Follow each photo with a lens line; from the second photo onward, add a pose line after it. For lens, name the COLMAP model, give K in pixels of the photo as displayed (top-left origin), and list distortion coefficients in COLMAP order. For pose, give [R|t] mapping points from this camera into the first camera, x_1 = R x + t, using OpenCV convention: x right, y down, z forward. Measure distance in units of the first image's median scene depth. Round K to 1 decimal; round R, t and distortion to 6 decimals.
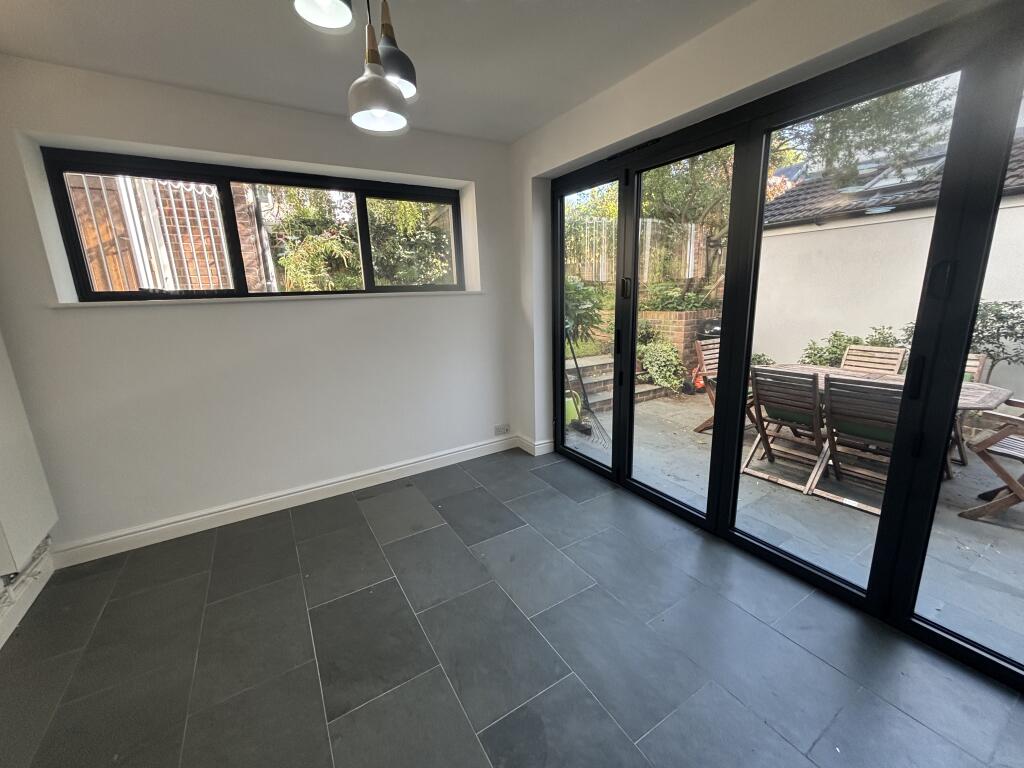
lens RADIAL K [[409.7, 0, 515.6], [0, 409.7, 382.9], [0, 0, 1]] dist [-0.000115, -0.000036]
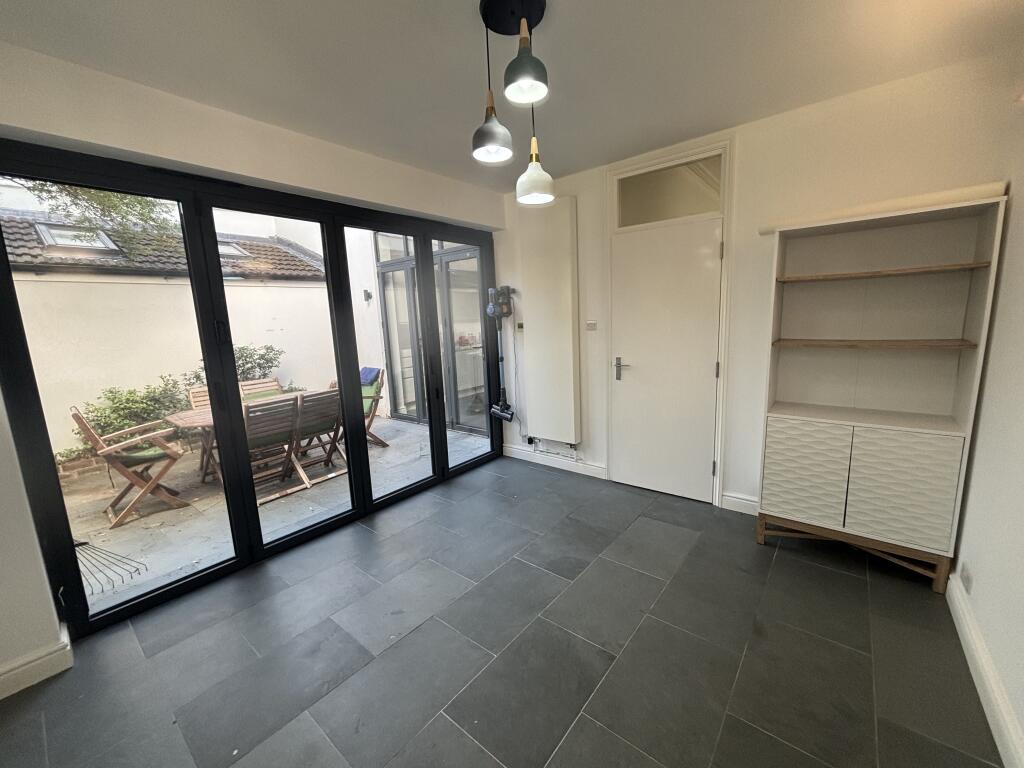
lens RADIAL K [[409.7, 0, 515.6], [0, 409.7, 382.9], [0, 0, 1]] dist [-0.000115, -0.000036]
pose [[-0.327703, -0.108589, 0.938520, -0.735181], [0.260741, 0.944399, 0.200313, -0.141687], [-0.908089, 0.310353, -0.281169, 0.703638]]
